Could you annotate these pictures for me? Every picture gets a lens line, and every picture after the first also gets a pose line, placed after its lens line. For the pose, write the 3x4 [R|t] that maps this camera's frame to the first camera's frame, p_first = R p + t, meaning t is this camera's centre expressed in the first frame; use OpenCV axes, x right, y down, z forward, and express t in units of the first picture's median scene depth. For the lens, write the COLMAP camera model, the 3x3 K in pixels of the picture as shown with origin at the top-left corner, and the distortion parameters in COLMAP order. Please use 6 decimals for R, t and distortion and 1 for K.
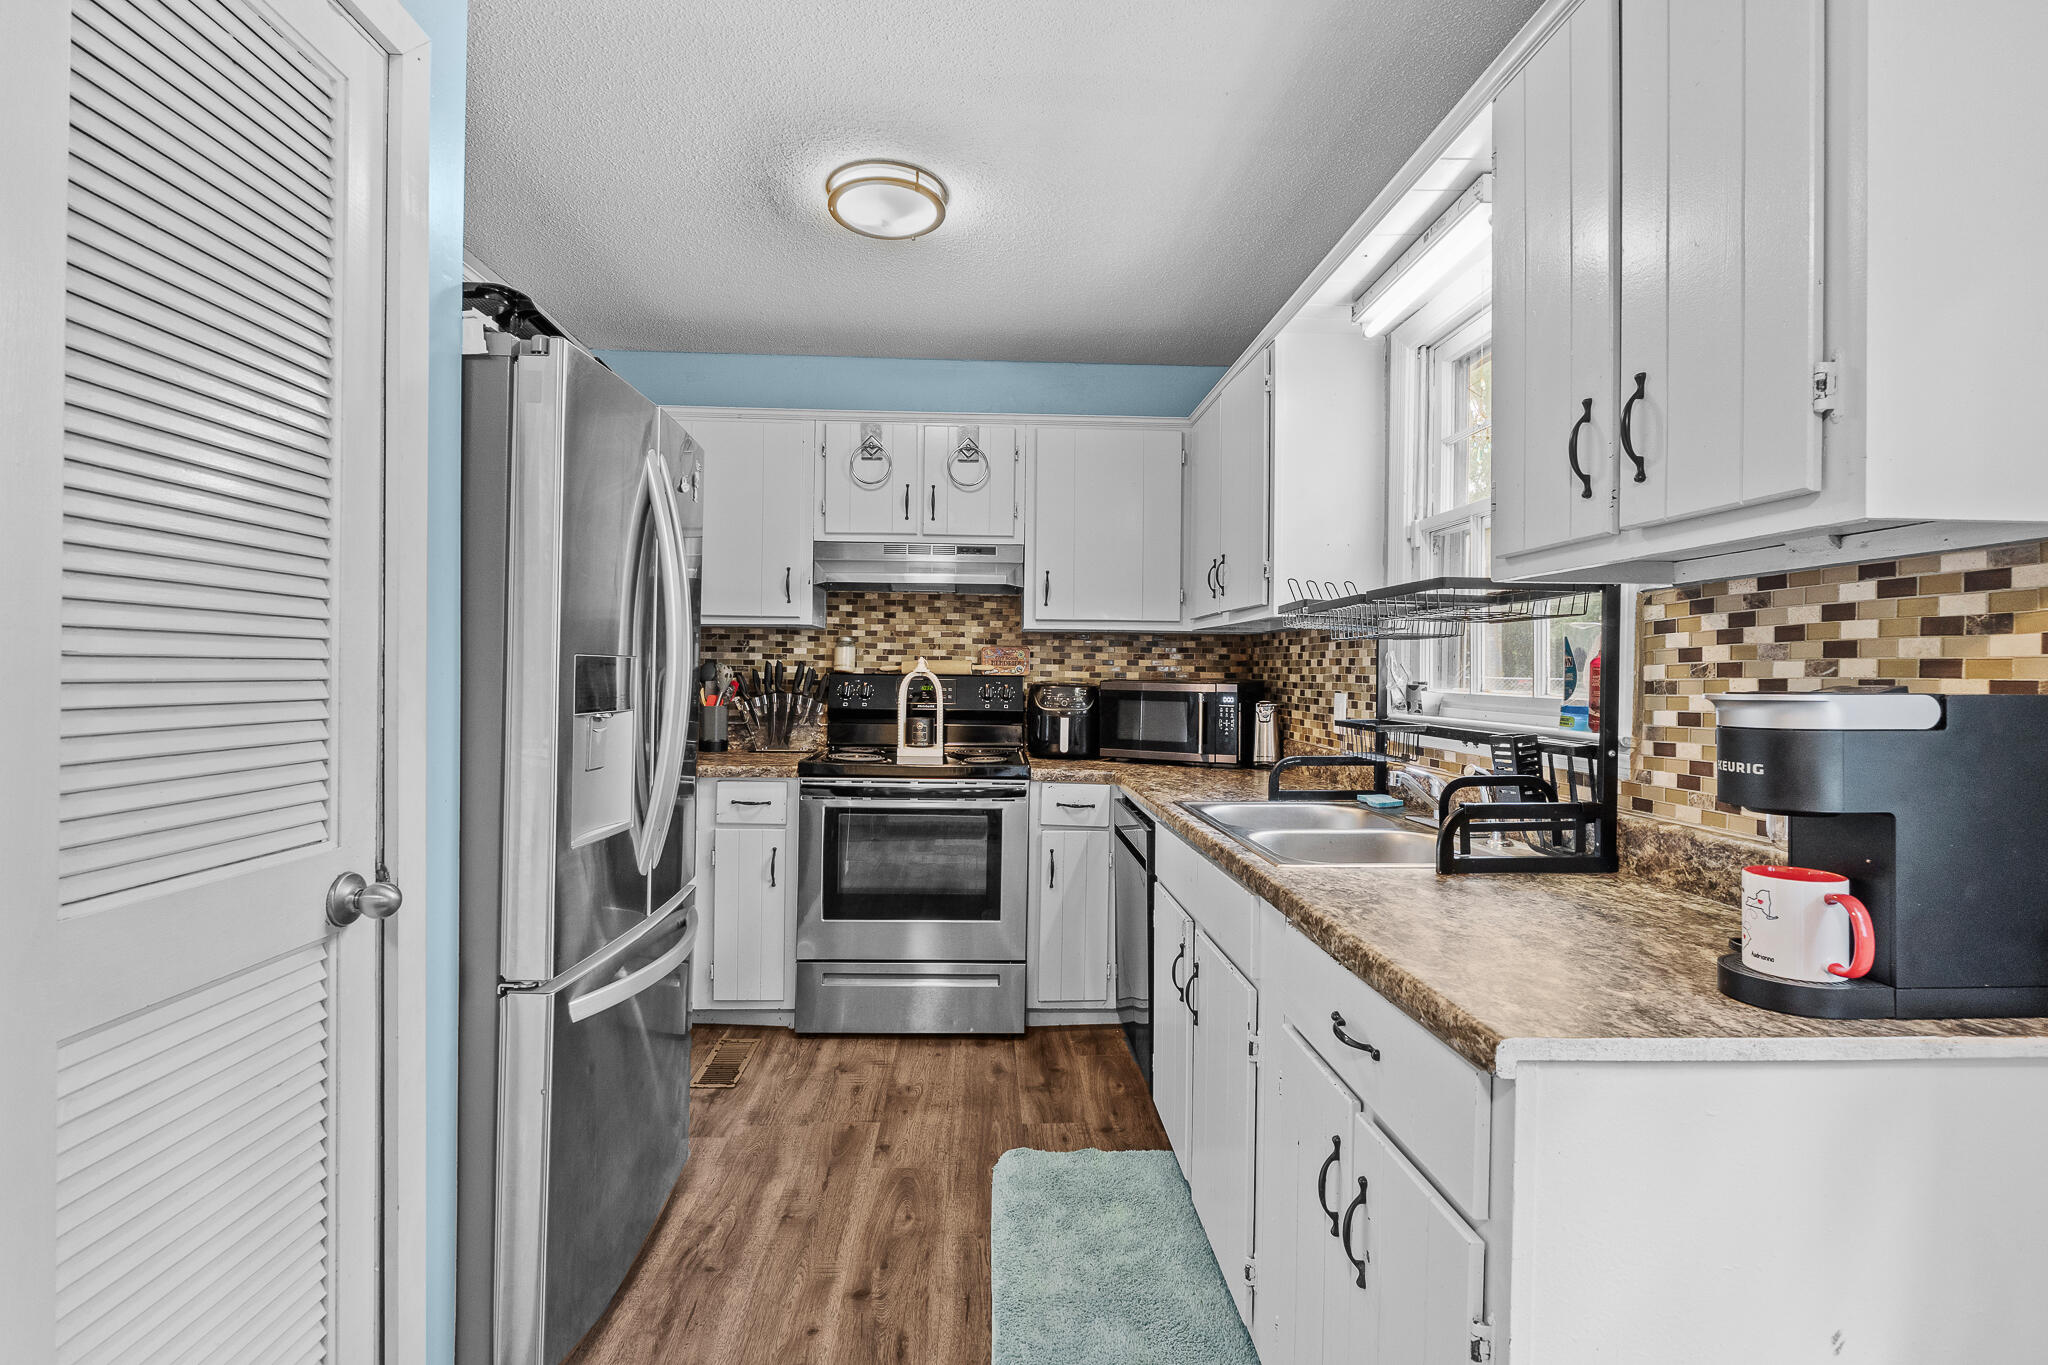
lens RADIAL K [[938.1, 0, 1026.6], [0, 938.1, 674.2], [0, 0, 1]] dist [-0.005227, 0.000276]
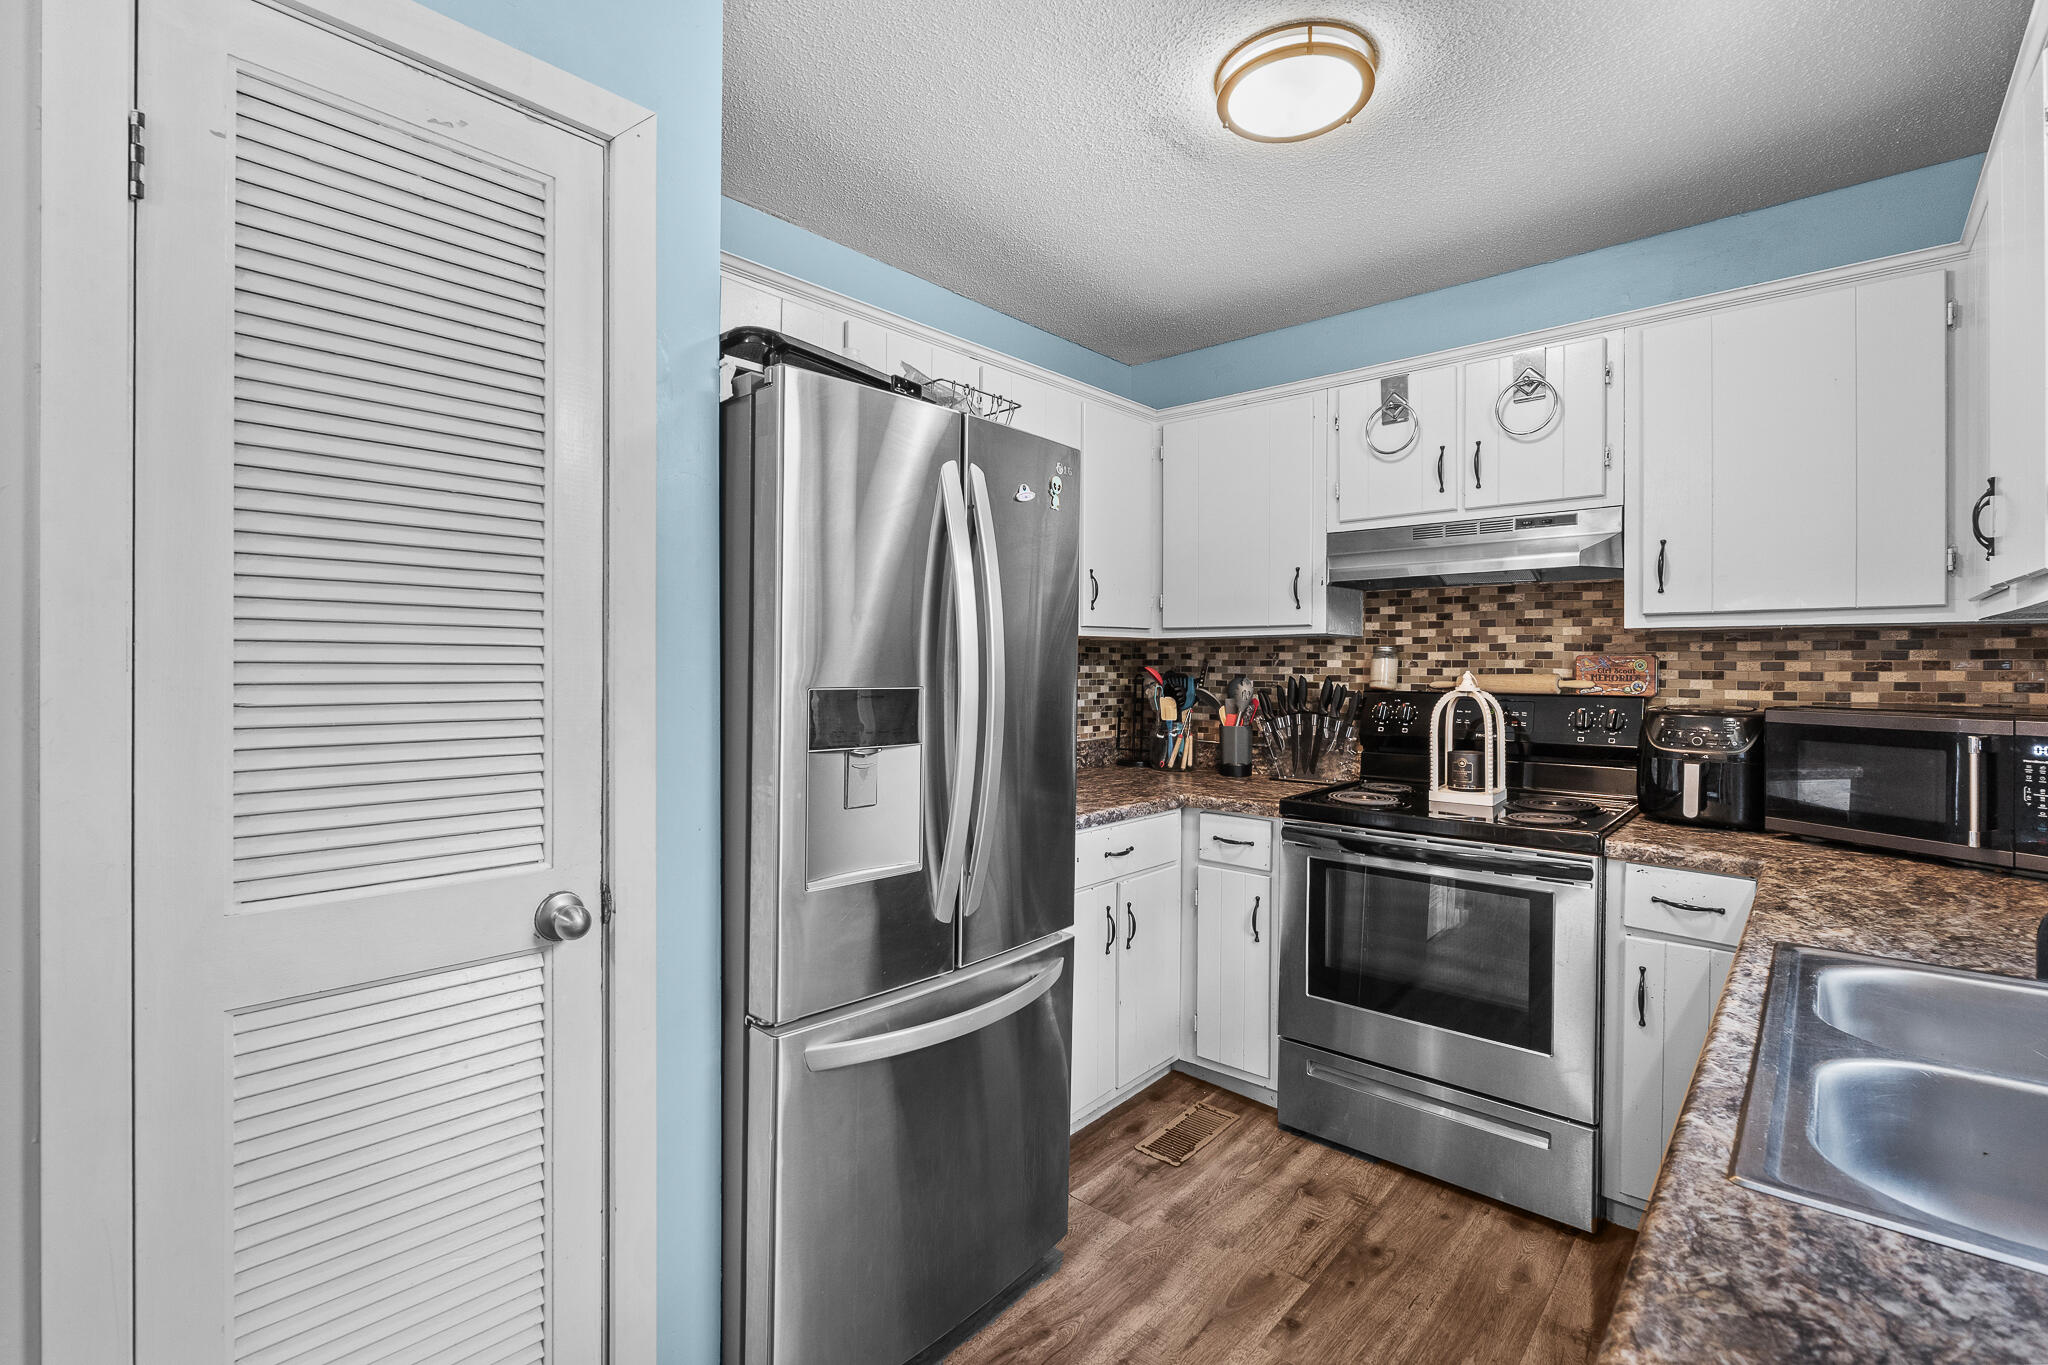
lens RADIAL K [[938.1, 0, 1017.1], [0, 938.1, 668.4], [0, 0, 1]] dist [-0.005227, 0.000276]
pose [[0.715798, -0.008341, -0.698258, 0.158724], [0.002732, 0.999954, -0.009145, -0.014915], [0.698302, 0.004638, 0.715788, 0.211709]]
